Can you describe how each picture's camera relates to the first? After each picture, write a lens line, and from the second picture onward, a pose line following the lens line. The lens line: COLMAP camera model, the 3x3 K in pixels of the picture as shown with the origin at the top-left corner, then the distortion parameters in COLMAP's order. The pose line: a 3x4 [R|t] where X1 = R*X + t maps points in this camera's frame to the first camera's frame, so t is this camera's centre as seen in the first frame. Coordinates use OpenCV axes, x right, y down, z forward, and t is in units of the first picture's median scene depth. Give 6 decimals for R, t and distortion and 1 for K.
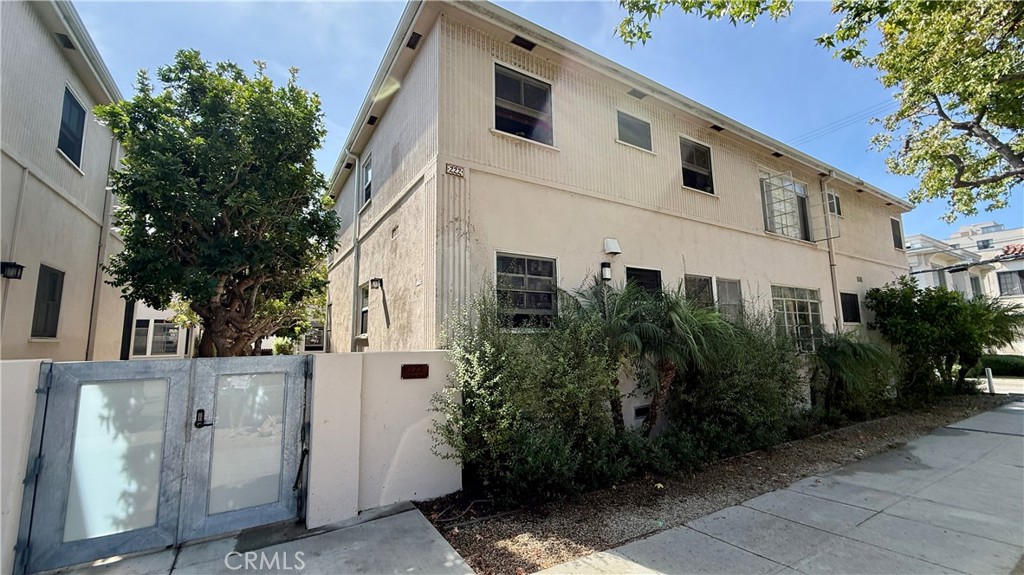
lens RADIAL K [[409.5, 0, 512.0], [0, 409.5, 287.5], [0, 0, 1]] dist [-0.001815, -0.000429]
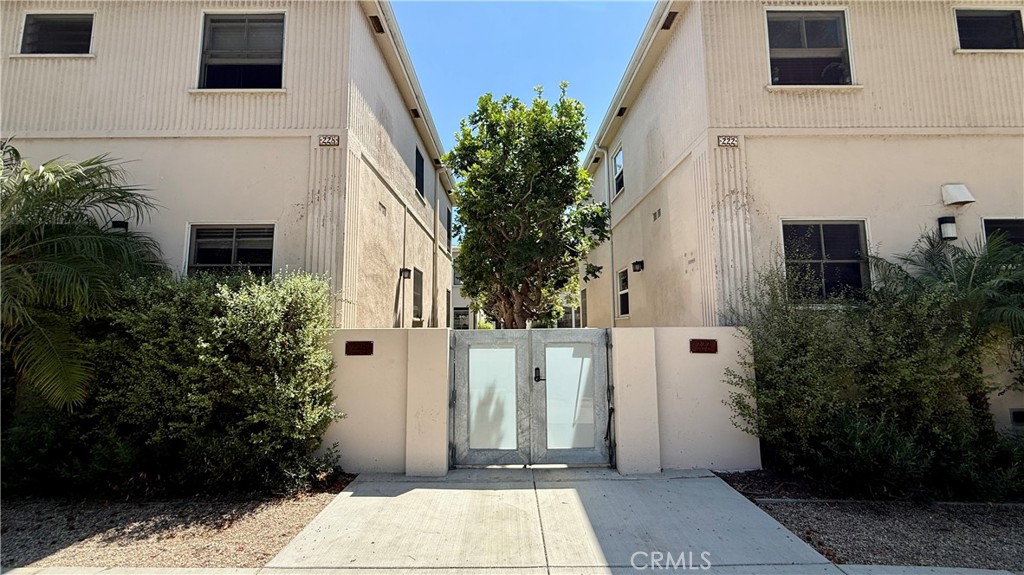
lens RADIAL K [[409.5, 0, 512.0], [0, 409.5, 287.5], [0, 0, 1]] dist [-0.001815, -0.000429]
pose [[0.851440, -0.044505, -0.522560, -0.080519], [0.062504, 0.997902, 0.016853, 0.008110], [0.520714, -0.047011, 0.852436, -0.093367]]
